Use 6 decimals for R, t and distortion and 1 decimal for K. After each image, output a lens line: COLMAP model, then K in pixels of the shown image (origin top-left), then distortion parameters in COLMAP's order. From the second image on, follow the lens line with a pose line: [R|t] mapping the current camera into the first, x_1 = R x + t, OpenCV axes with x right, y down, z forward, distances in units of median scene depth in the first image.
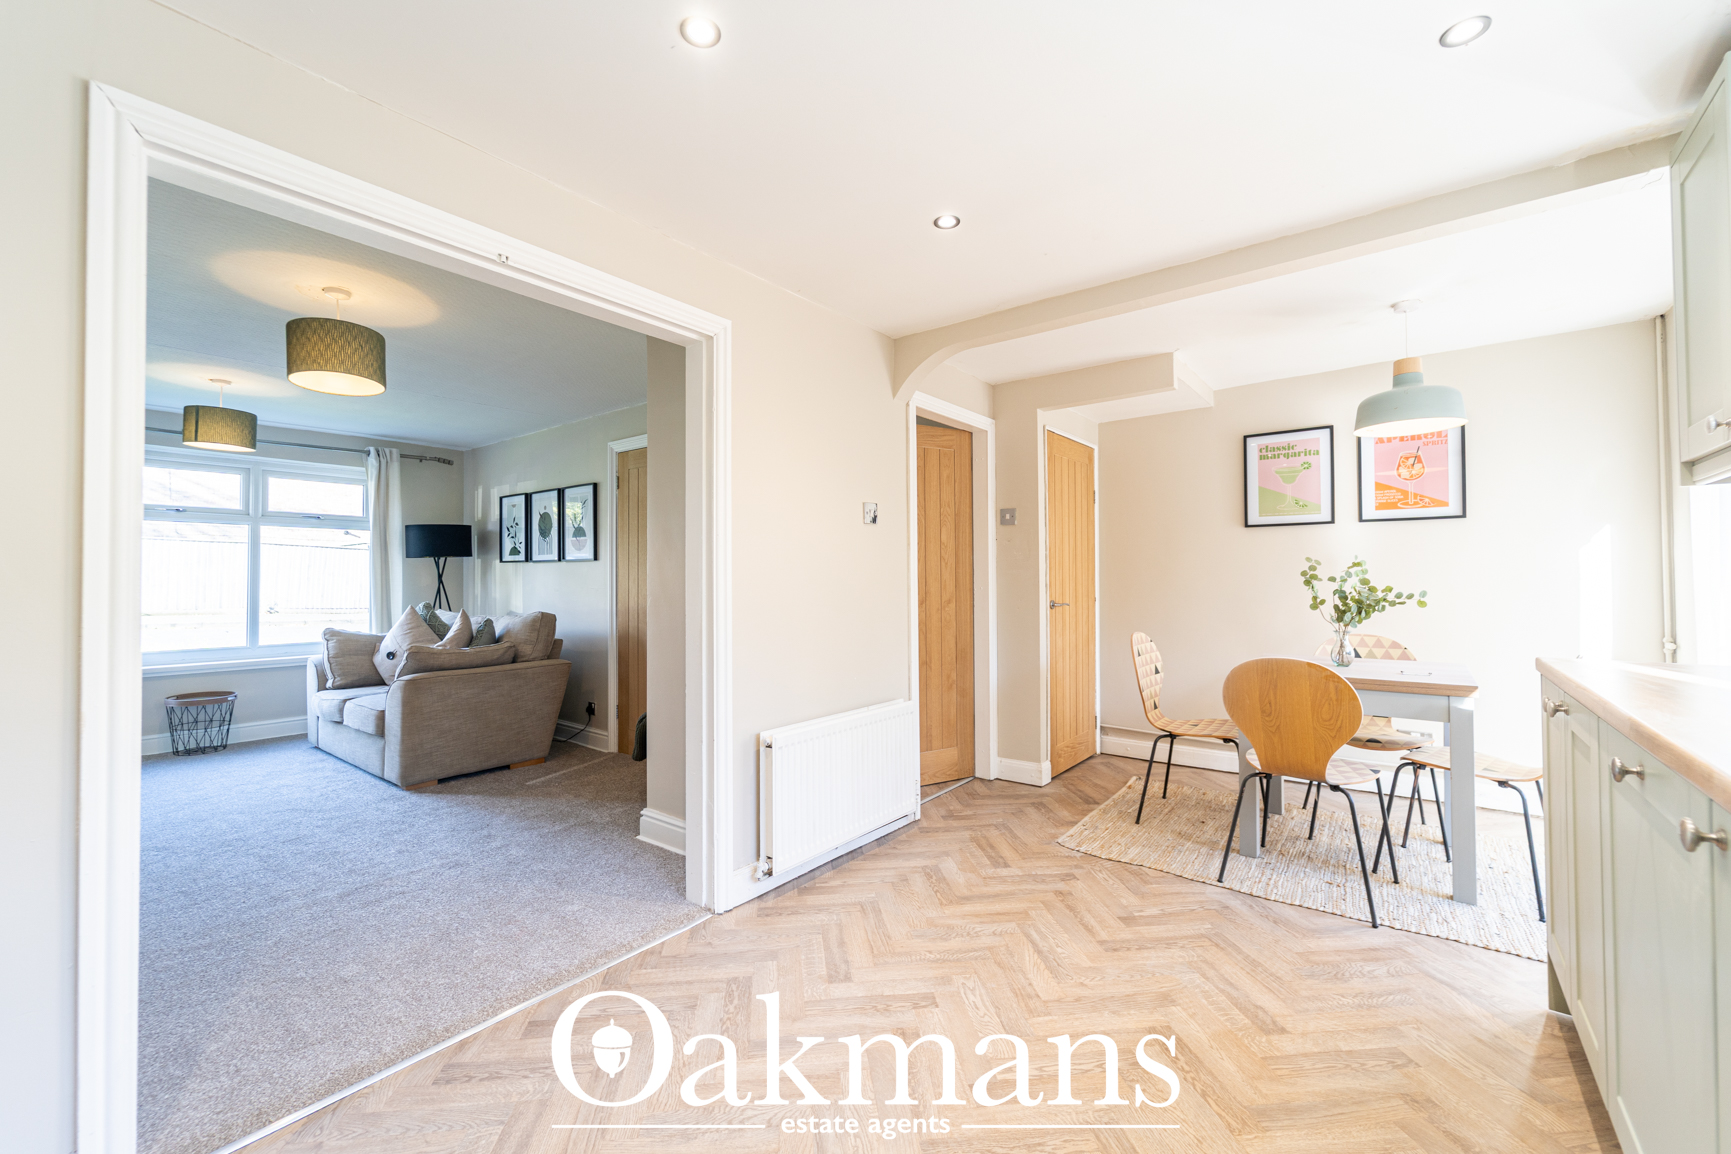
lens RADIAL K [[683.9, 0, 865.5], [0, 683.9, 577.0], [0, 0, 1]] dist [-0.000441, -0.000106]
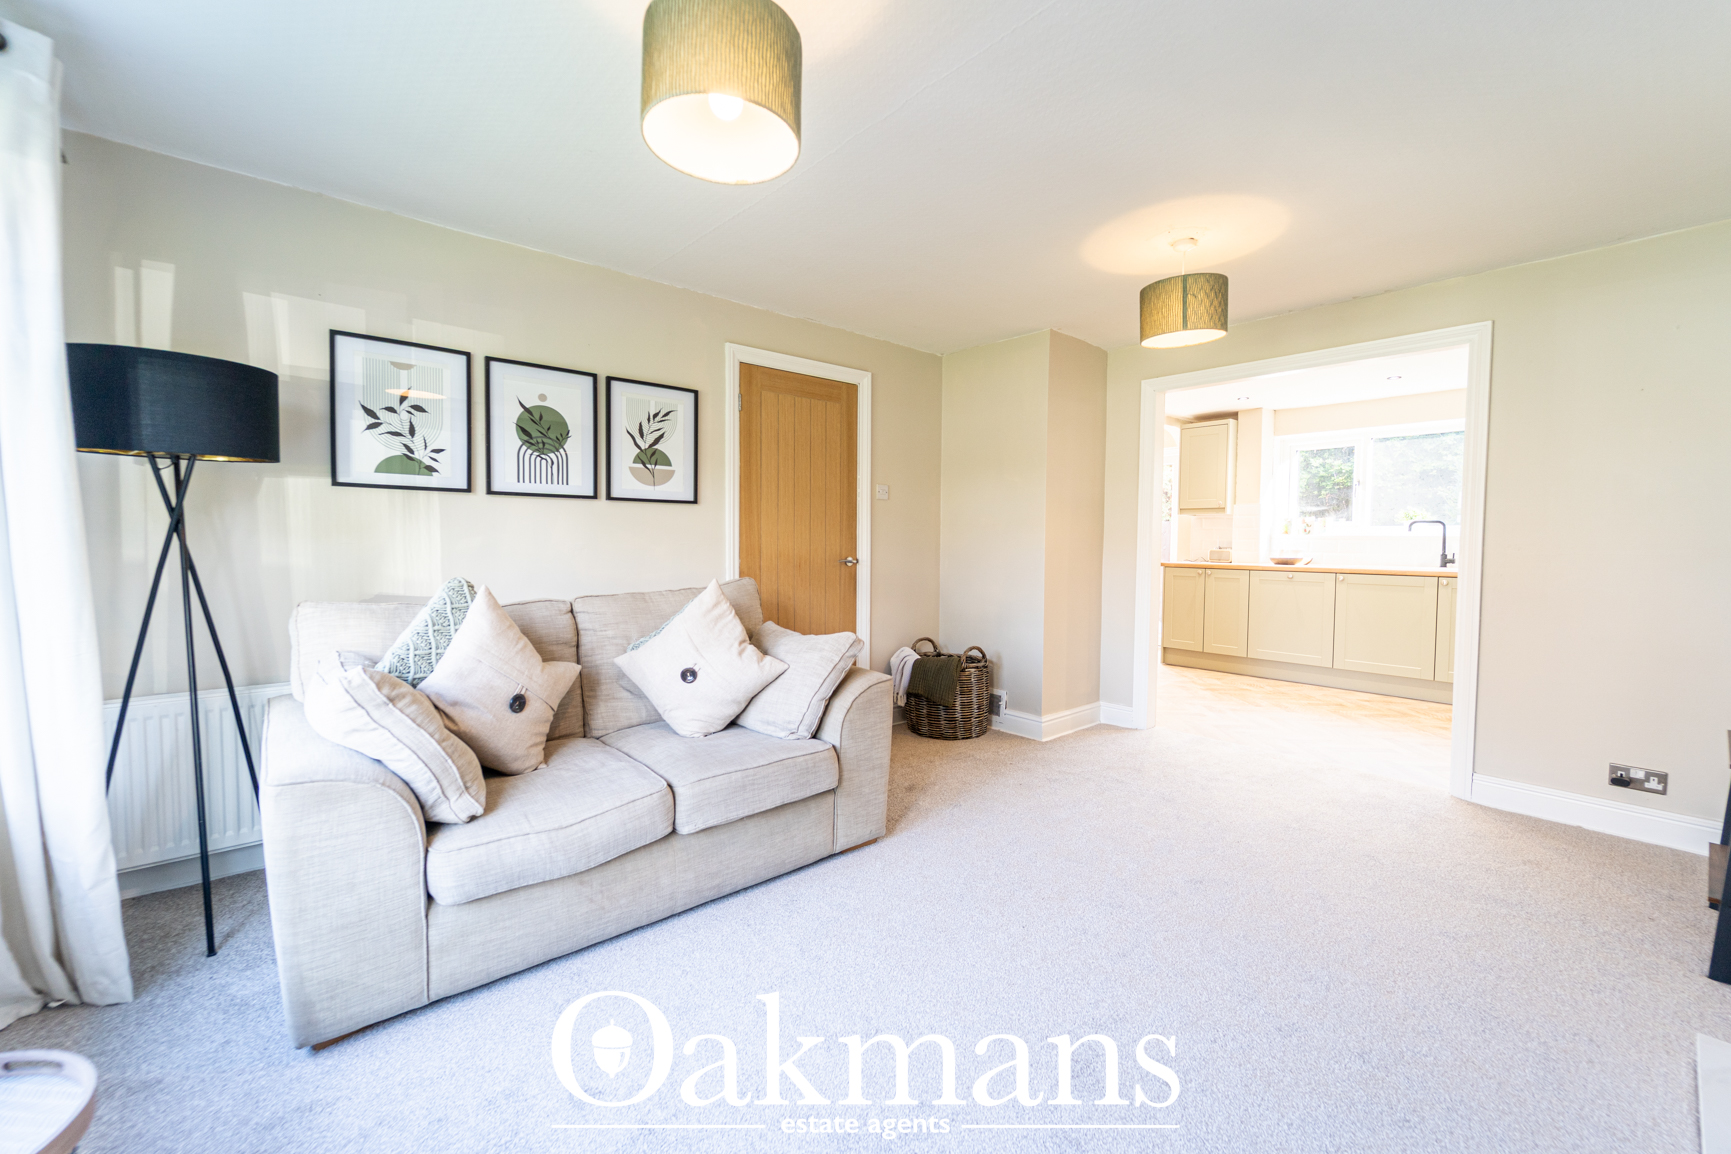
lens RADIAL K [[697.6, 0, 856.7], [0, 697.6, 568.7], [0, 0, 1]] dist [-0.001190, -0.000468]
pose [[0.202736, -0.037417, 0.978518, -0.987419], [-0.015250, 0.999028, 0.041361, 0.008383], [-0.979115, -0.023308, 0.201968, 0.647991]]
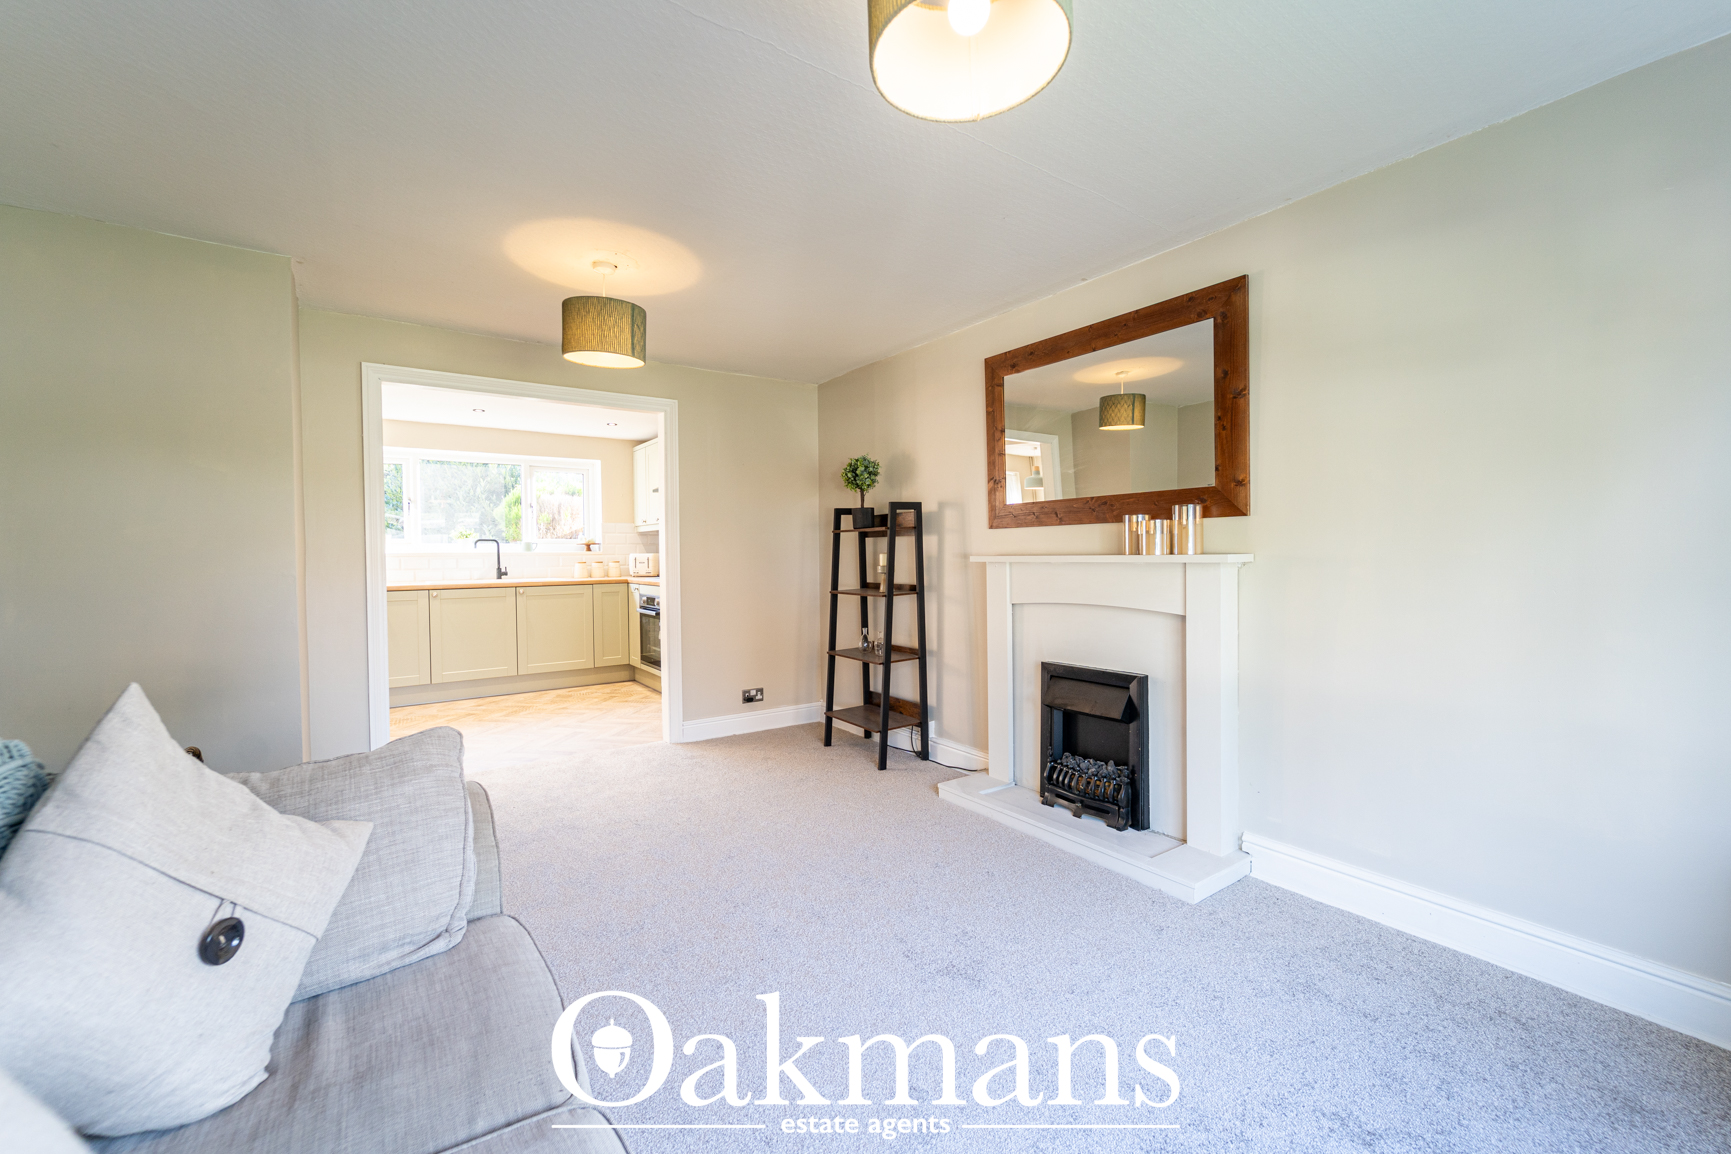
lens RADIAL K [[697.6, 0, 856.7], [0, 697.6, 568.7], [0, 0, 1]] dist [-0.001190, -0.000468]
pose [[-0.954784, 0.007708, 0.297202, -0.751633], [0.012496, 0.999821, 0.014214, 0.007668], [-0.297039, 0.017286, -0.954709, 0.977285]]
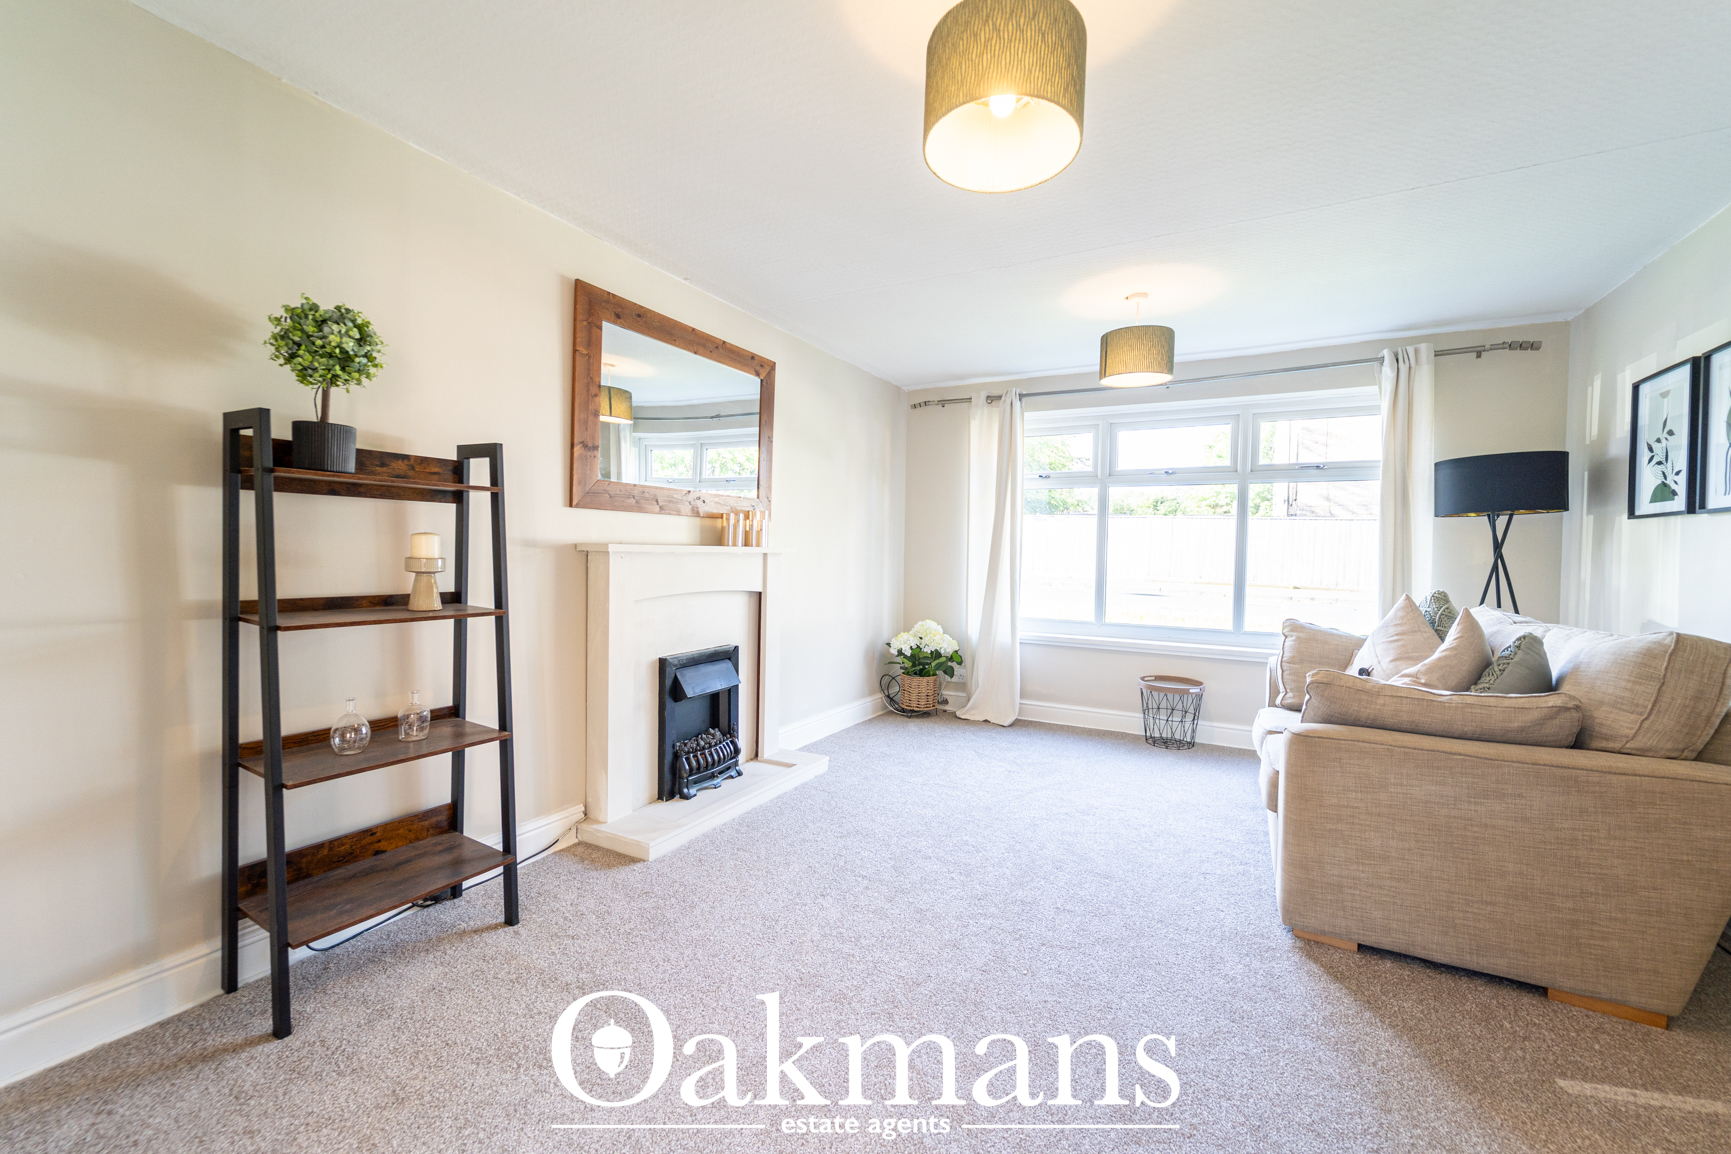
lens RADIAL K [[697.6, 0, 856.7], [0, 697.6, 568.7], [0, 0, 1]] dist [-0.001190, -0.000468]
pose [[0.150456, 0.031018, -0.988130, -0.135314], [-0.012307, 0.999489, 0.029500, 0.007359], [0.988540, 0.007722, 0.150761, 0.414820]]
